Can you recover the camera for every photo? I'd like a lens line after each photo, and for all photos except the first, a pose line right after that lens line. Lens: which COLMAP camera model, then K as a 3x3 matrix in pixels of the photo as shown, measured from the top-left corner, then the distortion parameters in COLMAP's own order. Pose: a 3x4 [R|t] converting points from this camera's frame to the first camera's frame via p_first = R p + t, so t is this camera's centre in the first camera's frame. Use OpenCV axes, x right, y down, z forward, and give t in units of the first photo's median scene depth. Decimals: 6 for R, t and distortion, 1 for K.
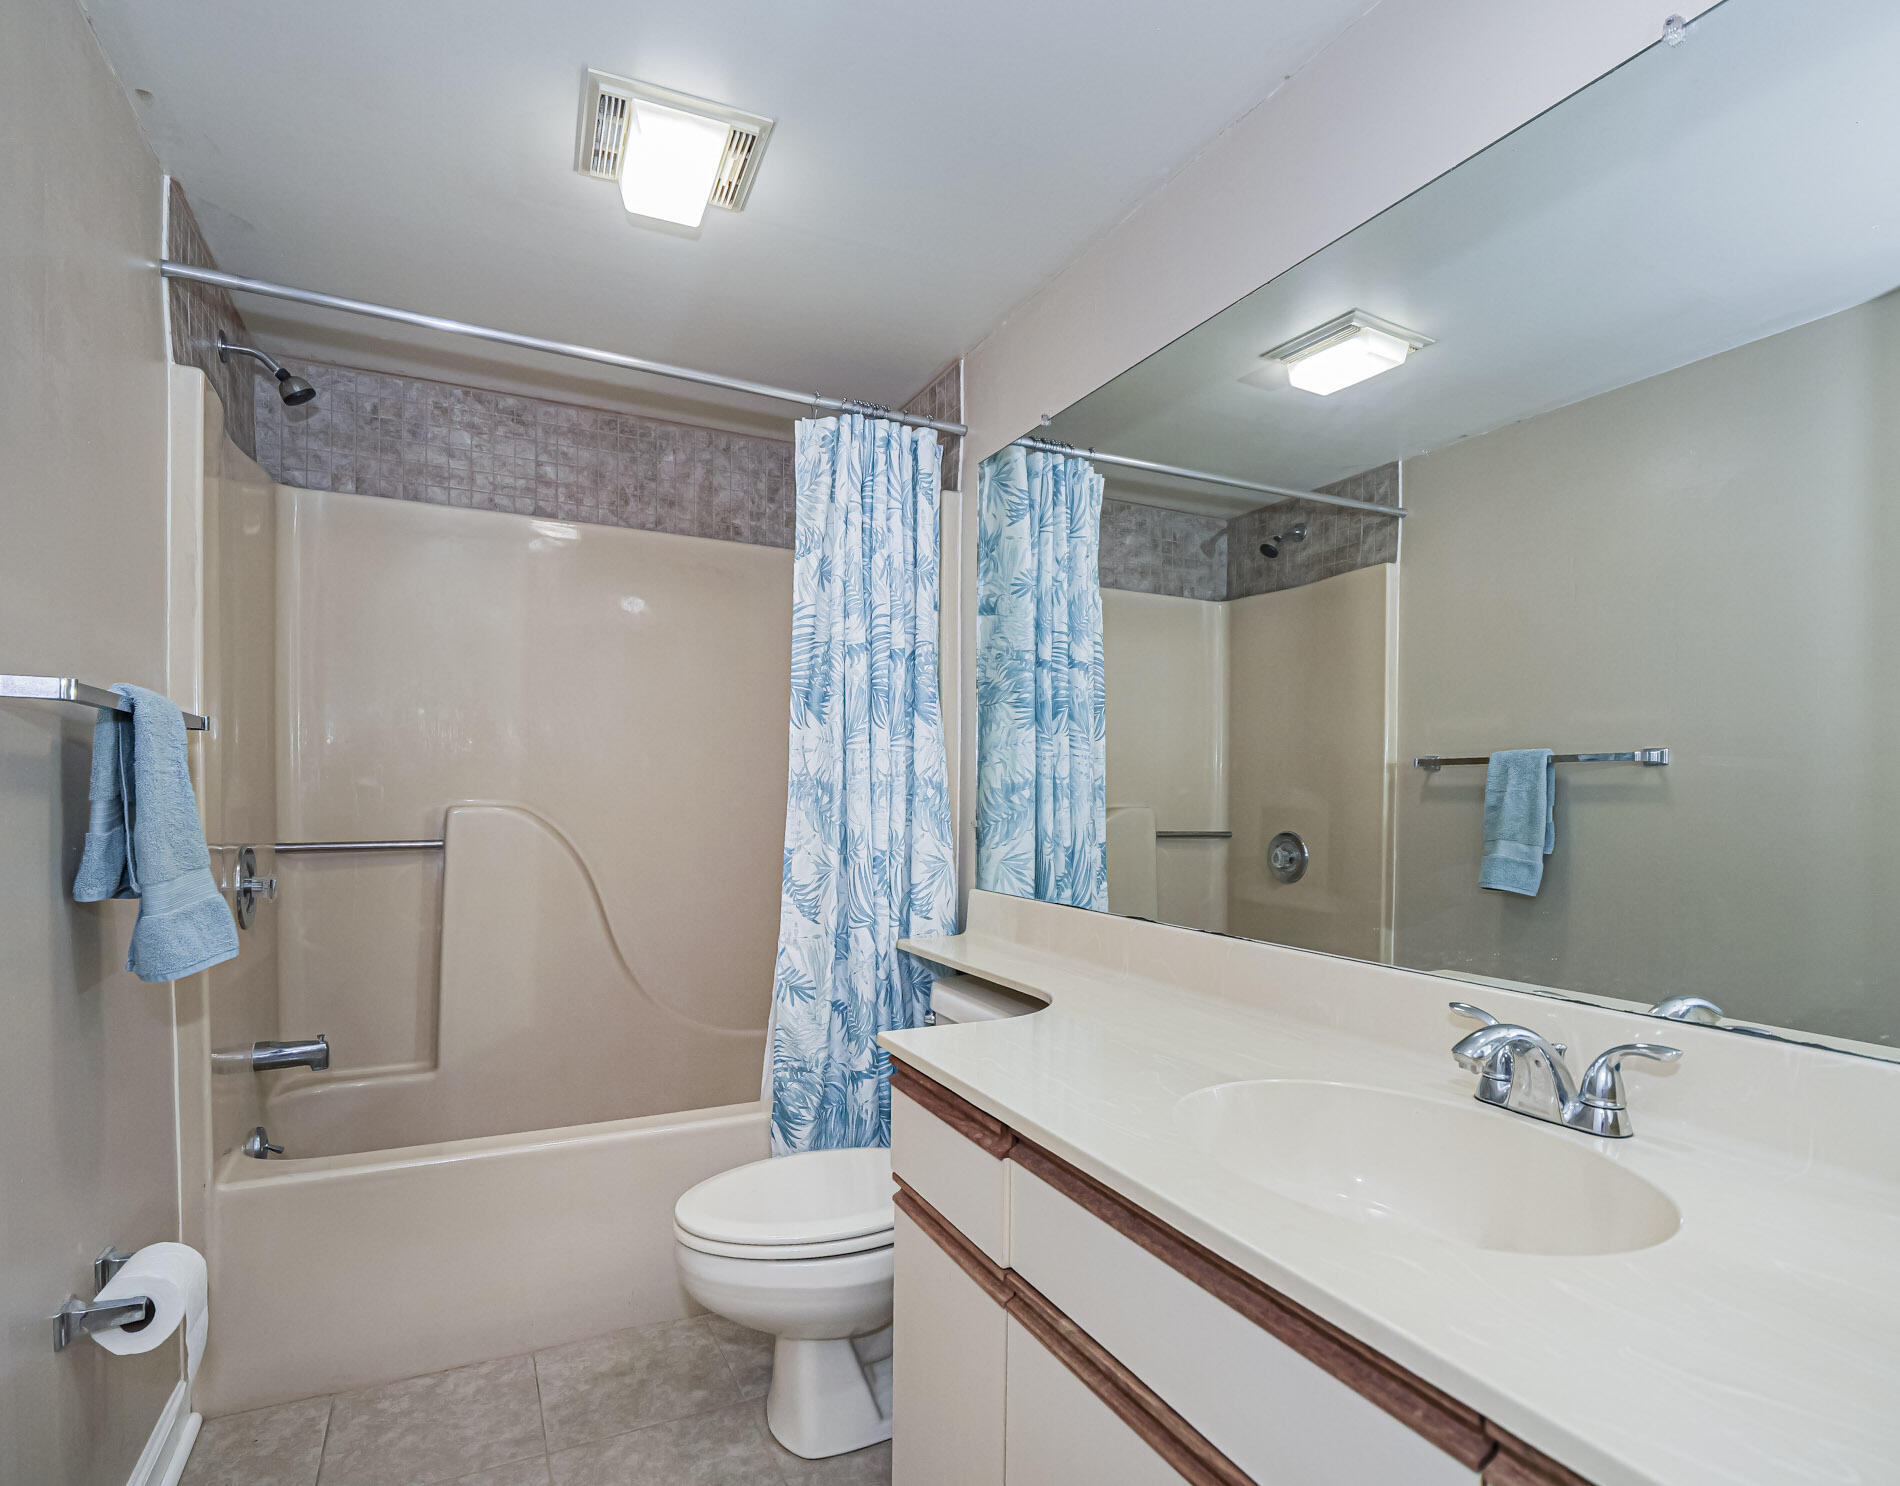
lens RADIAL K [[970.5, 0, 943.9], [0, 970.5, 812.7], [0, 0, 1]] dist [-0.047117, 0.000022]
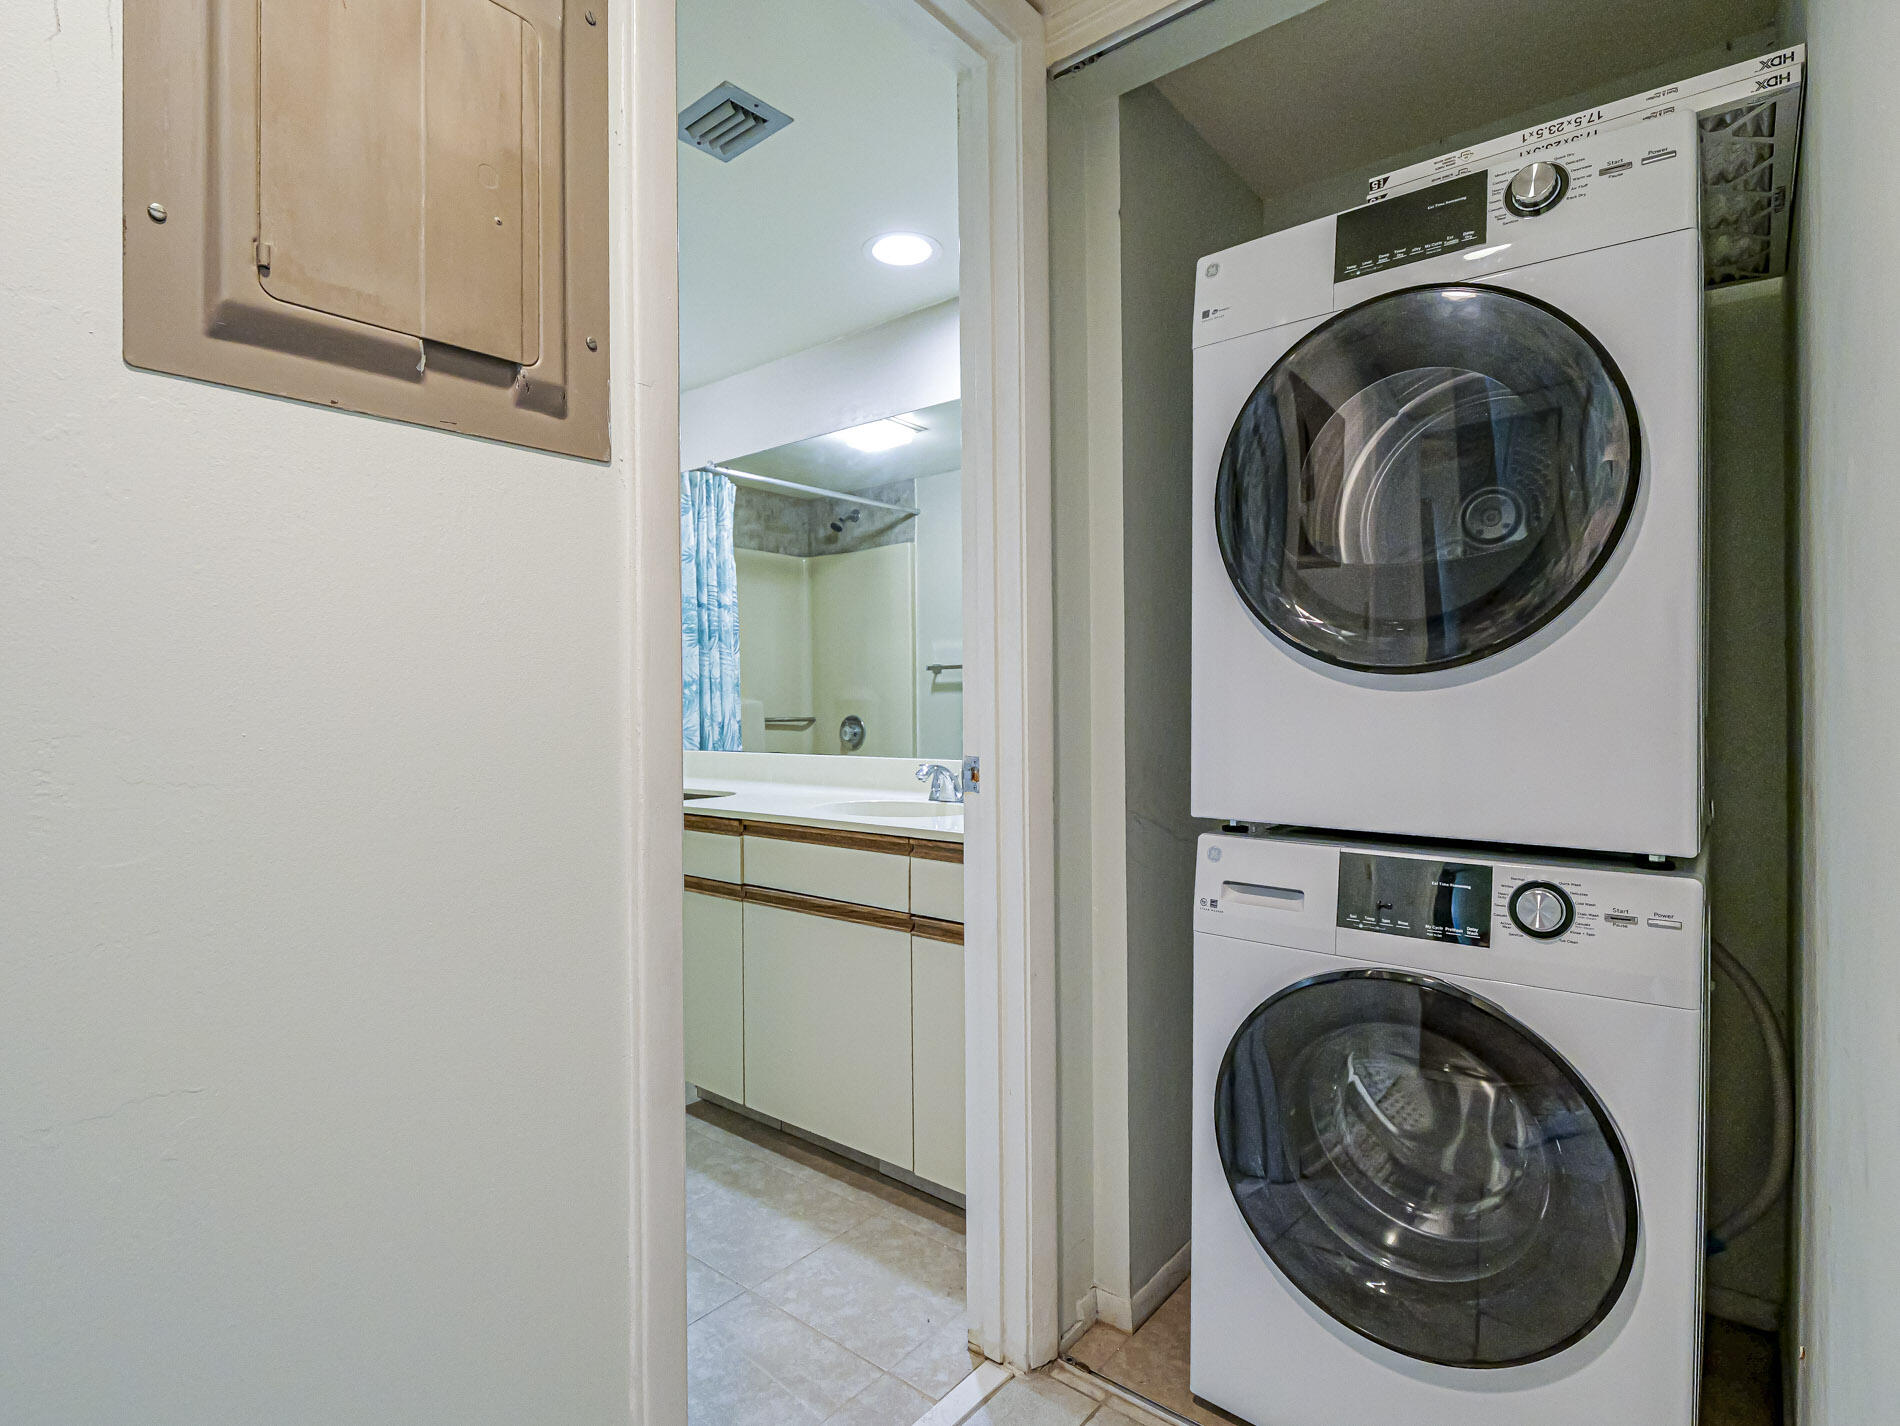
lens RADIAL K [[931.3, 0, 938.2], [0, 931.3, 721.5], [0, 0, 1]] dist [-0.004024, -0.000946]
pose [[0.905800, -0.026805, 0.422856, -0.192087], [0.026399, 0.999628, 0.006819, 0.033846], [-0.422882, 0.004986, 0.906171, -0.523467]]
